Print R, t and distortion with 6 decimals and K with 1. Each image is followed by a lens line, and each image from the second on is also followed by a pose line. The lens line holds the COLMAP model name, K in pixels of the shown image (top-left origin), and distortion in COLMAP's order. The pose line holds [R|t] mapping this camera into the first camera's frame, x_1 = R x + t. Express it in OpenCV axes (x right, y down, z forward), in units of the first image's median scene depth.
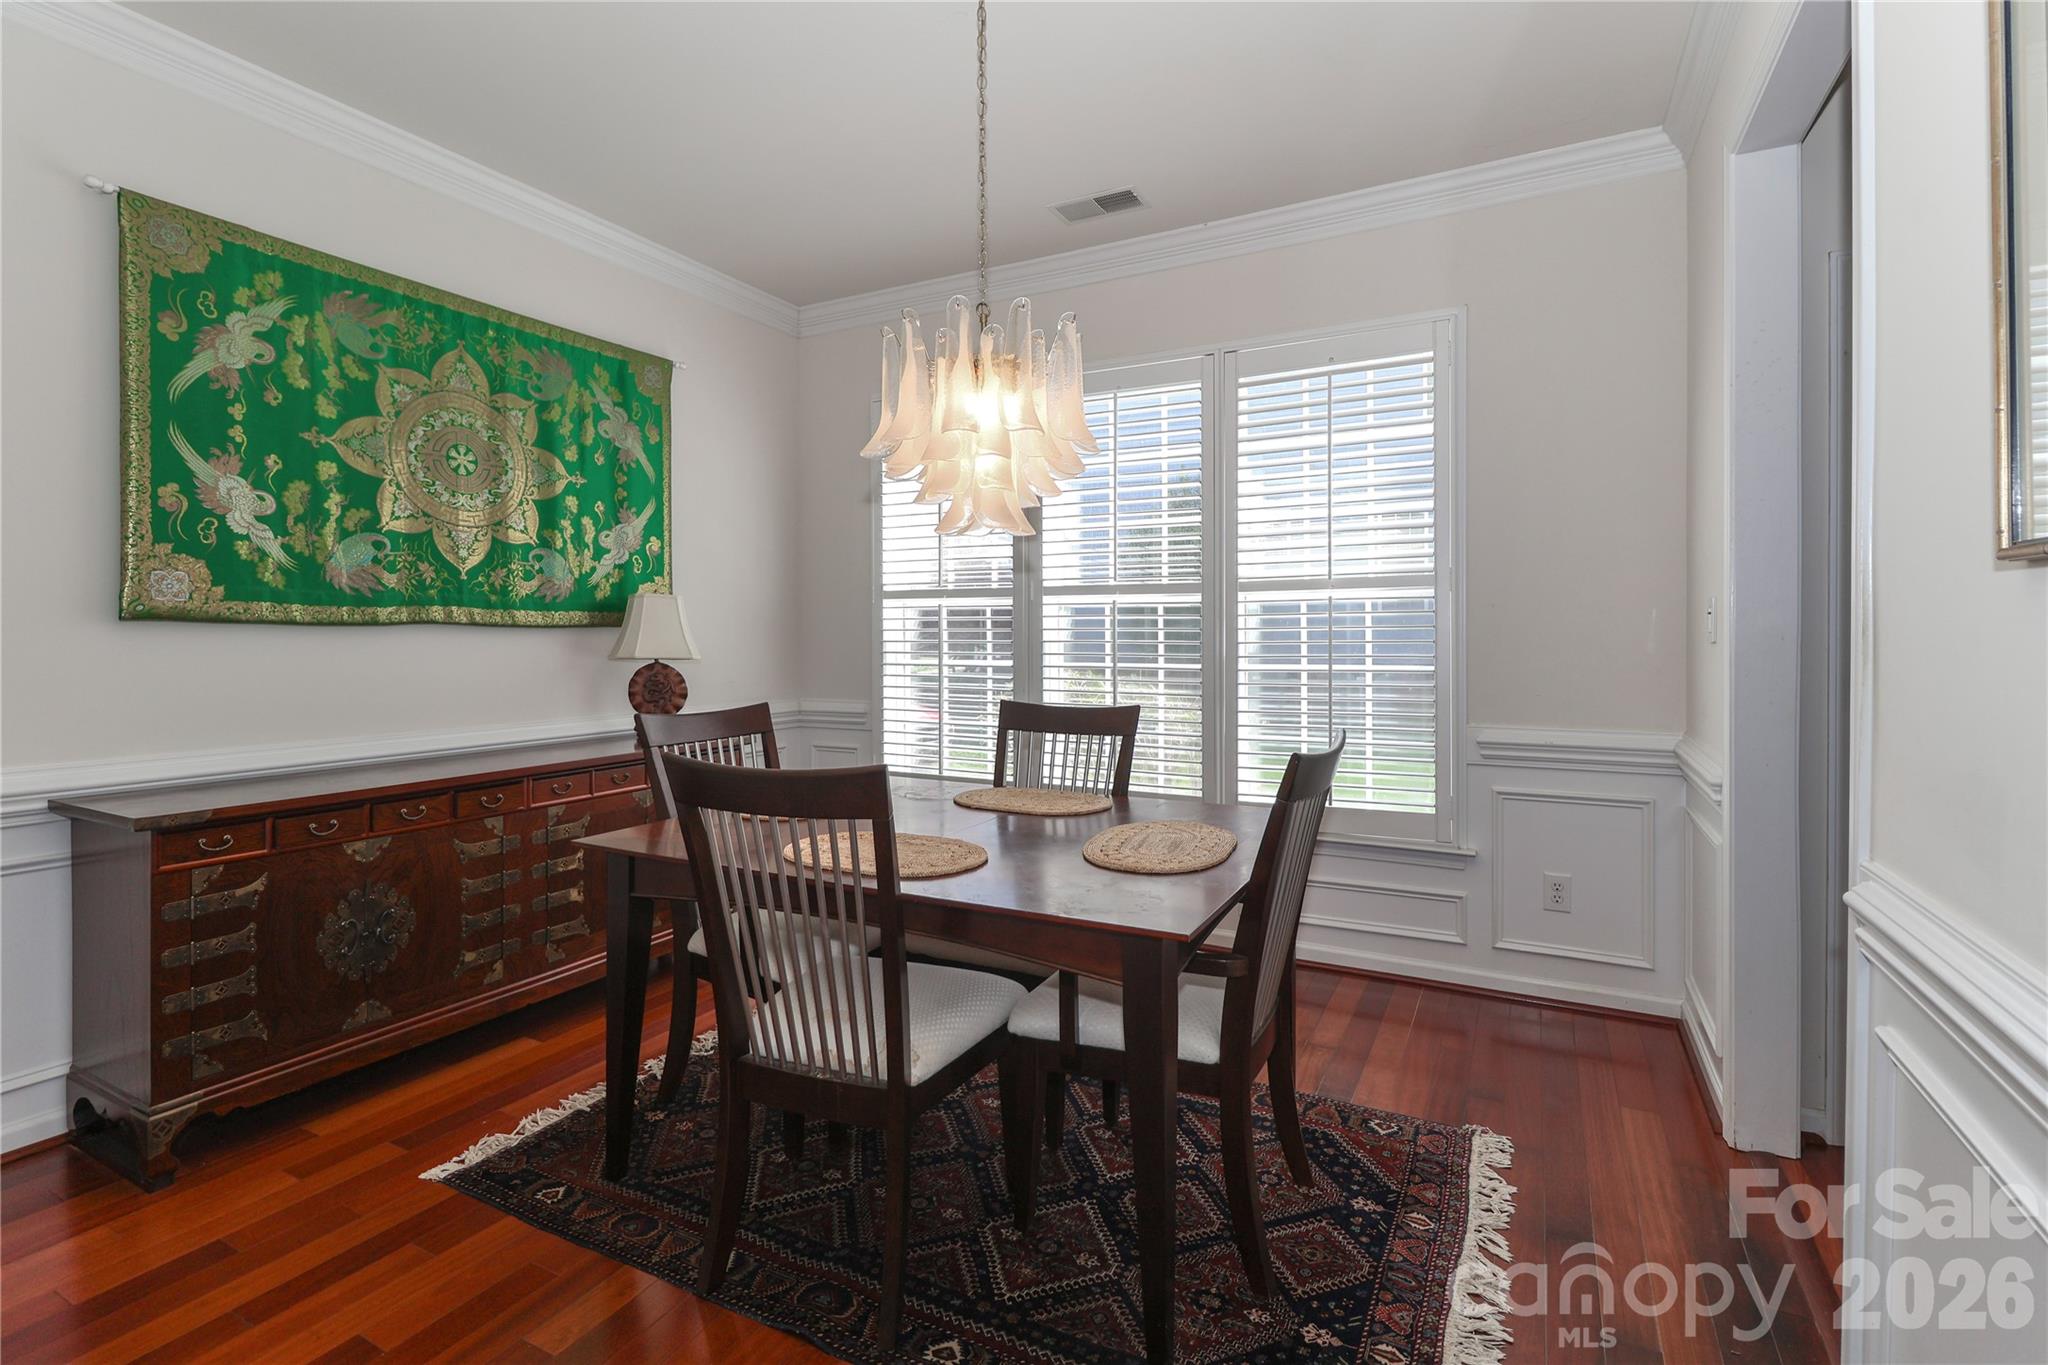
lens RADIAL K [[946.8, 0, 1031.1], [0, 946.8, 638.9], [0, 0, 1]] dist [0.017159, -0.010473]
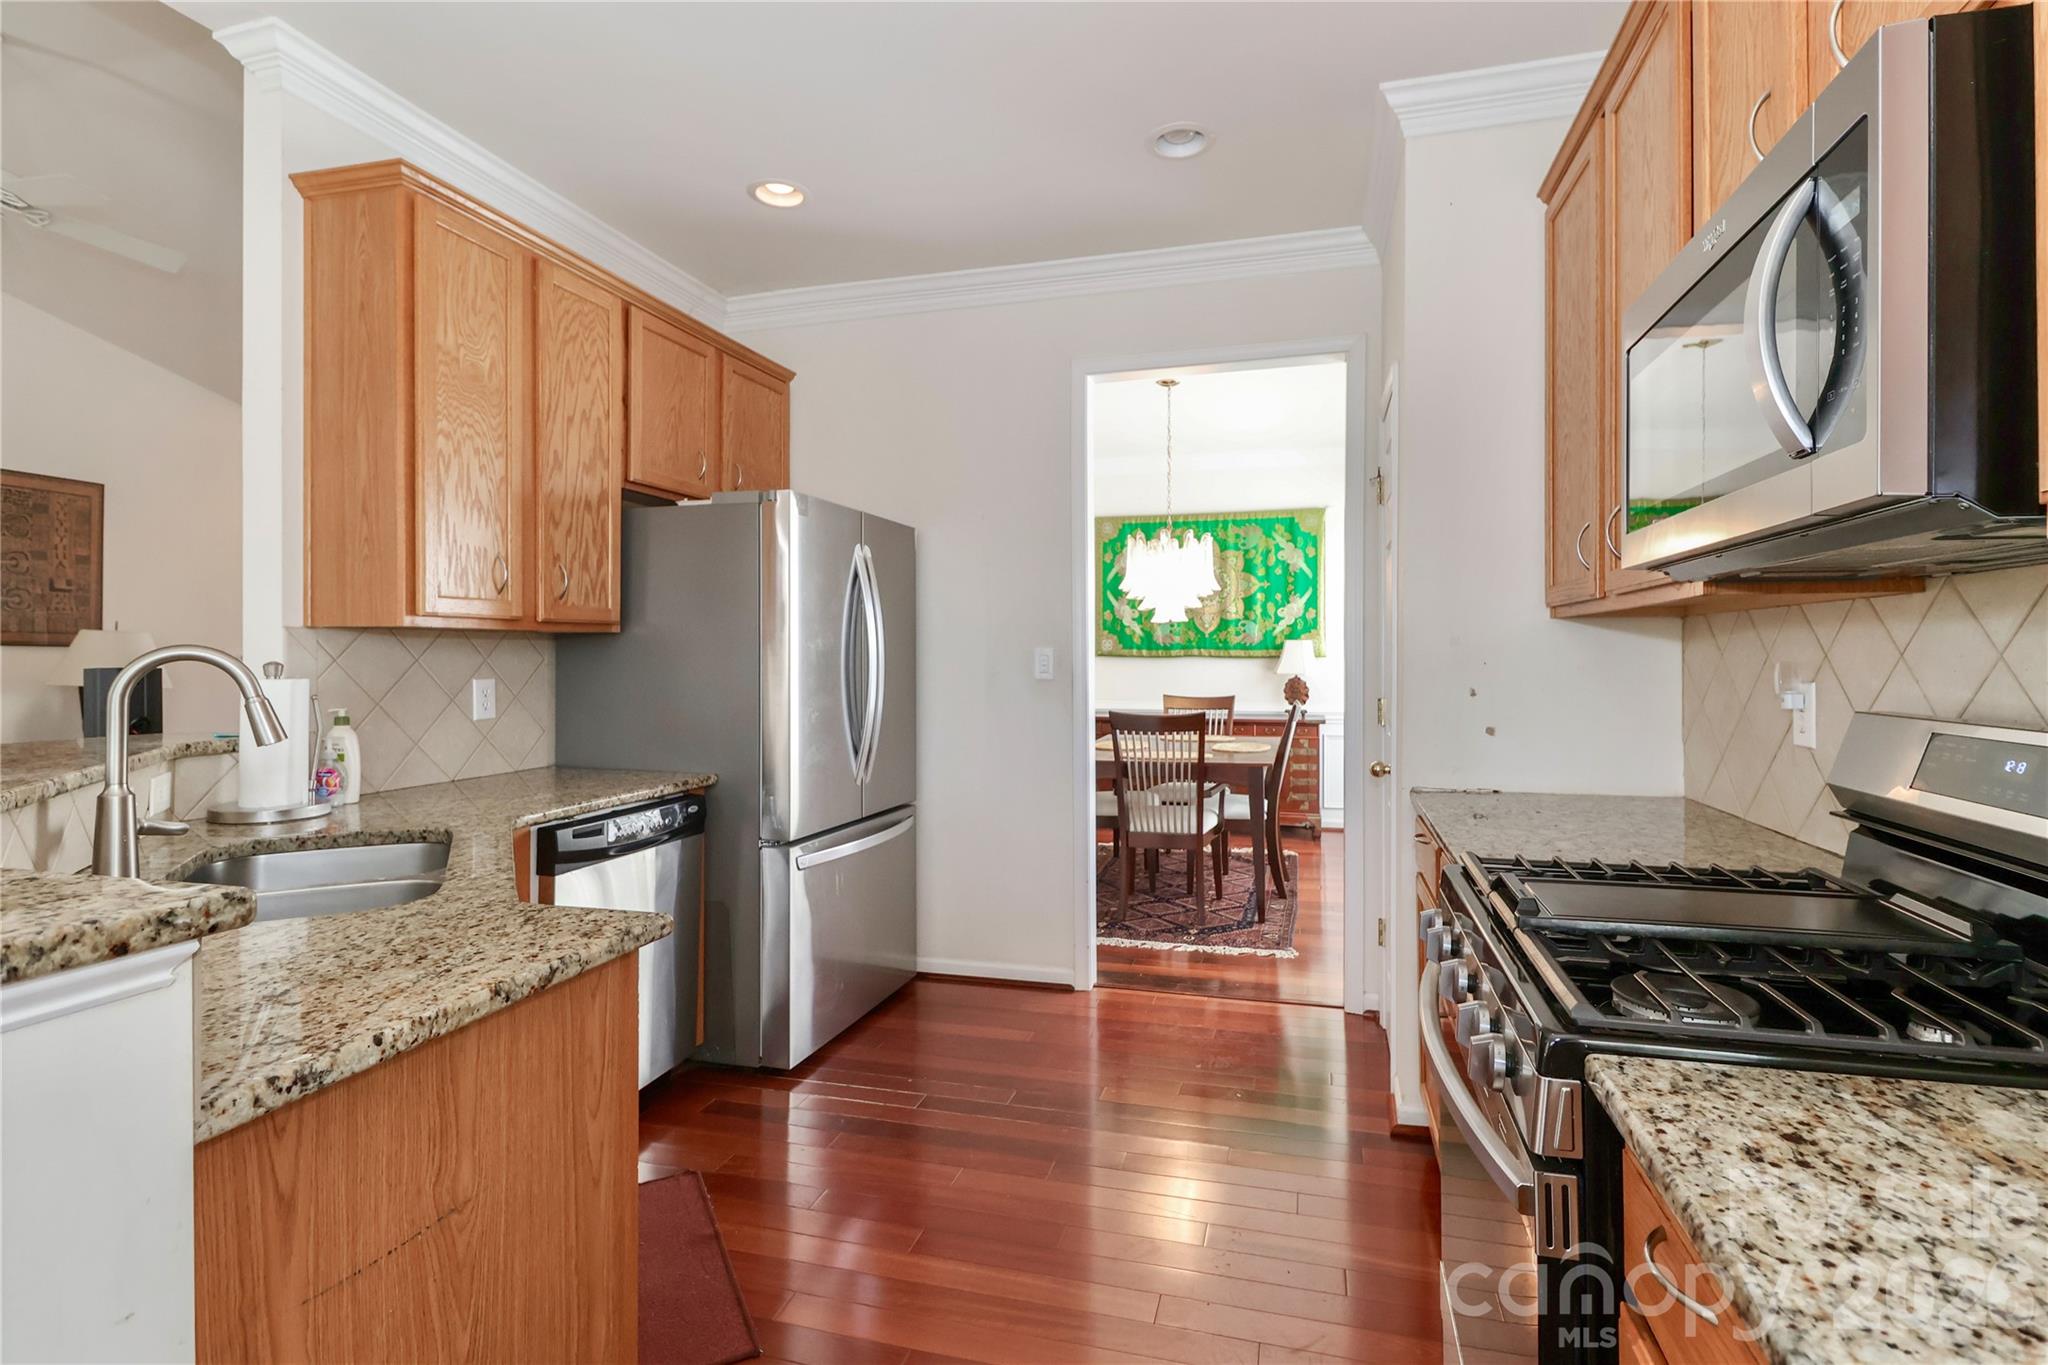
lens RADIAL K [[978.3, 0, 1054.7], [0, 978.3, 647.5], [0, 0, 1]] dist [0.019103, -0.012556]
pose [[0.216438, -0.004292, -0.976287, 1.505849], [-0.004911, 0.999973, -0.005485, -0.021890], [0.976284, 0.005982, 0.216411, 0.127930]]
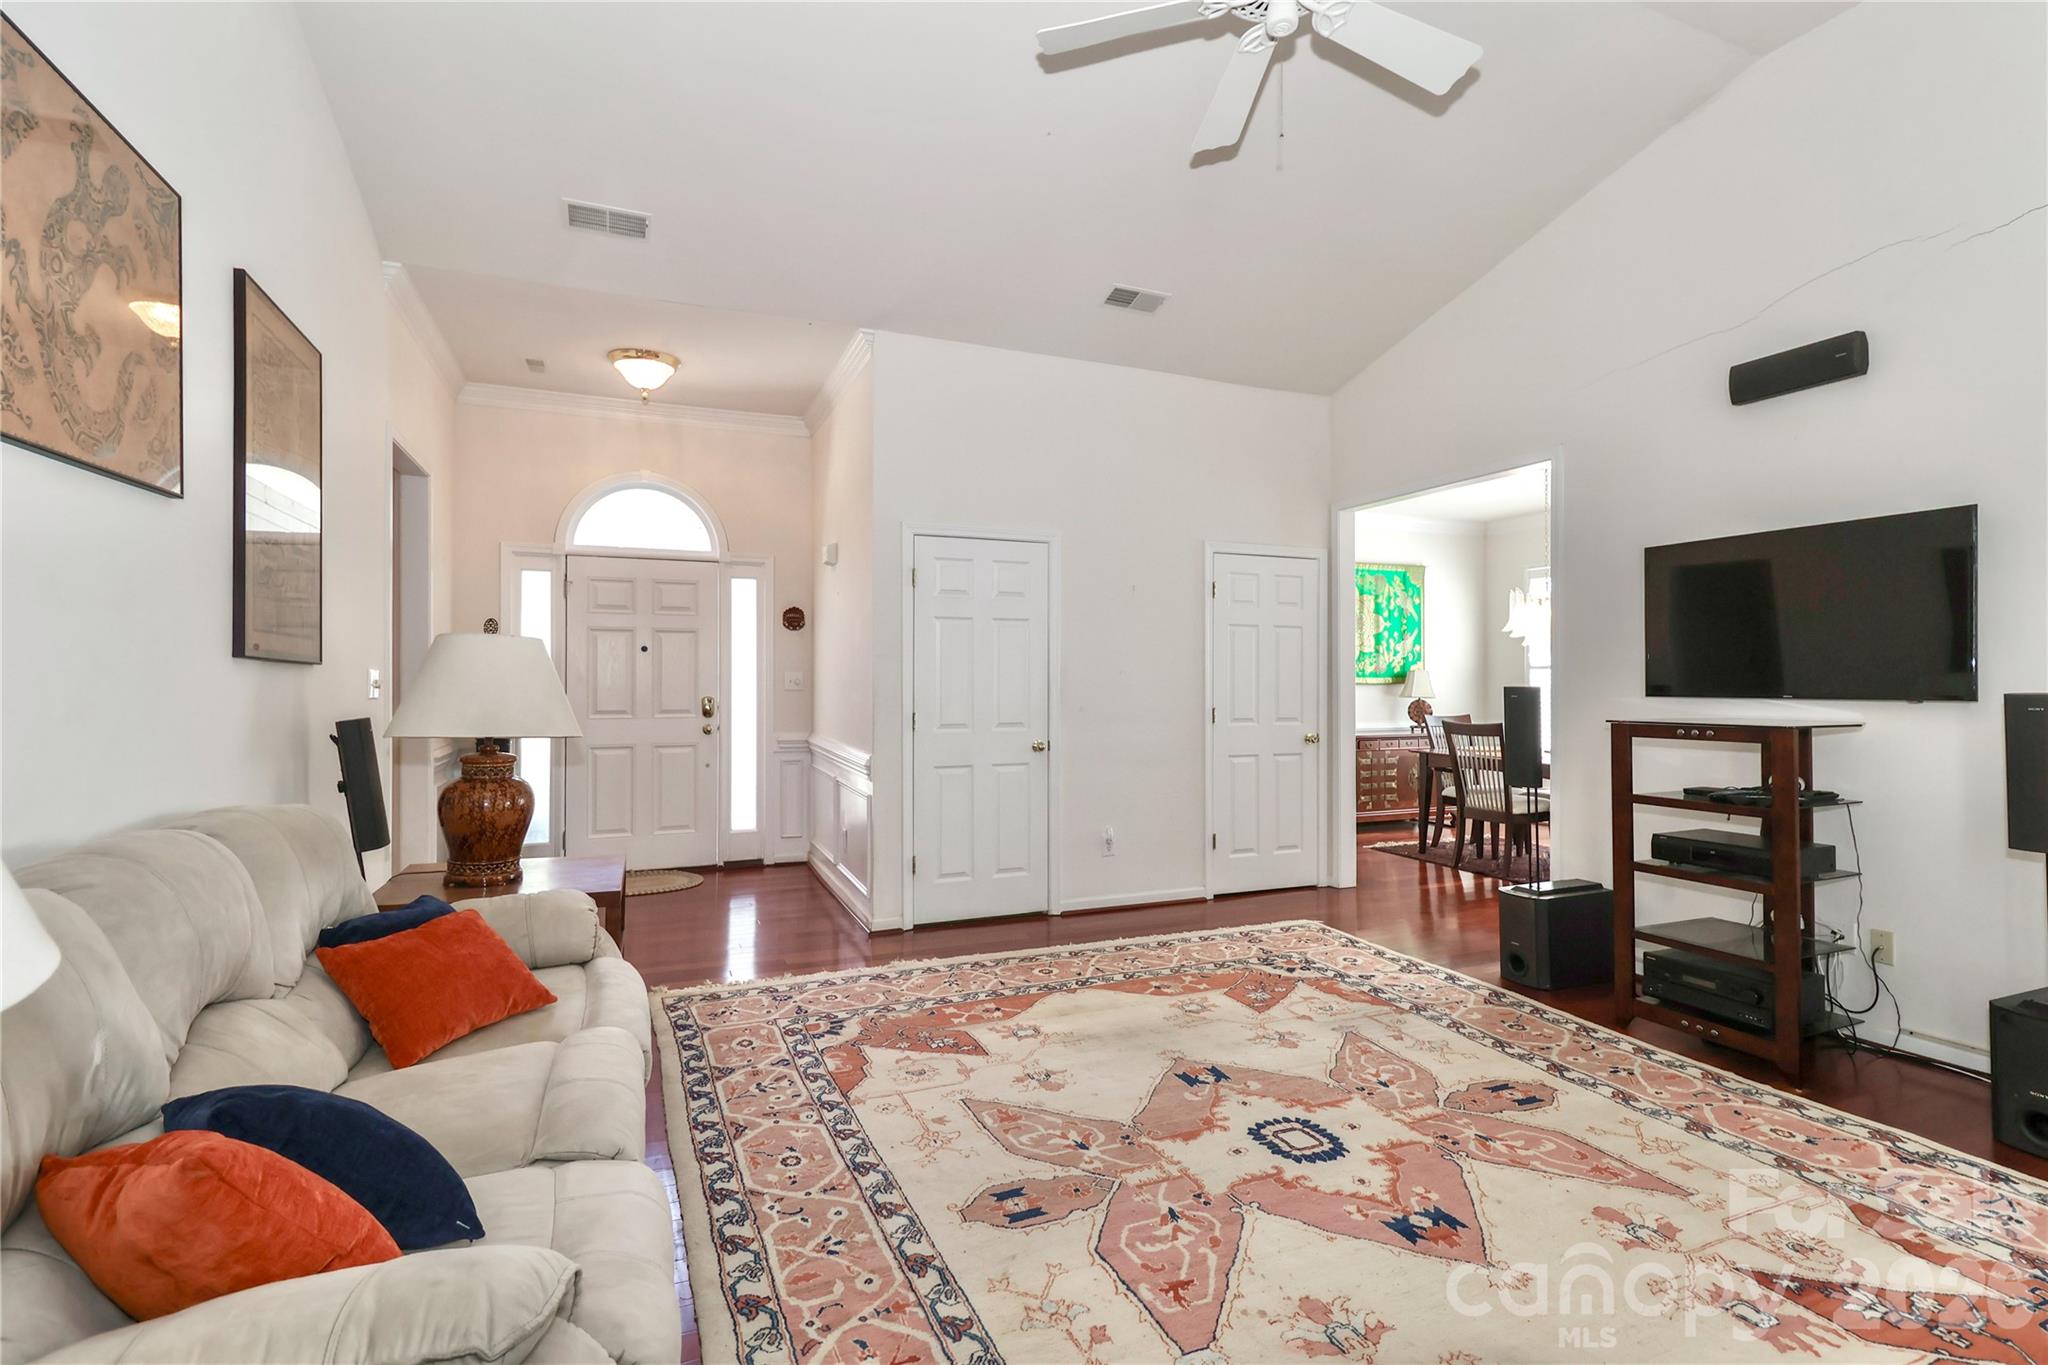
lens RADIAL K [[970.5, 0, 1049.4], [0, 970.5, 672.3], [0, 0, 1]] dist [0.021074, -0.012767]
pose [[0.780694, -0.002104, -0.624910, 0.429402], [-0.005960, 0.999924, -0.010813, -0.010695], [0.624886, 0.012166, 0.780622, -1.578043]]
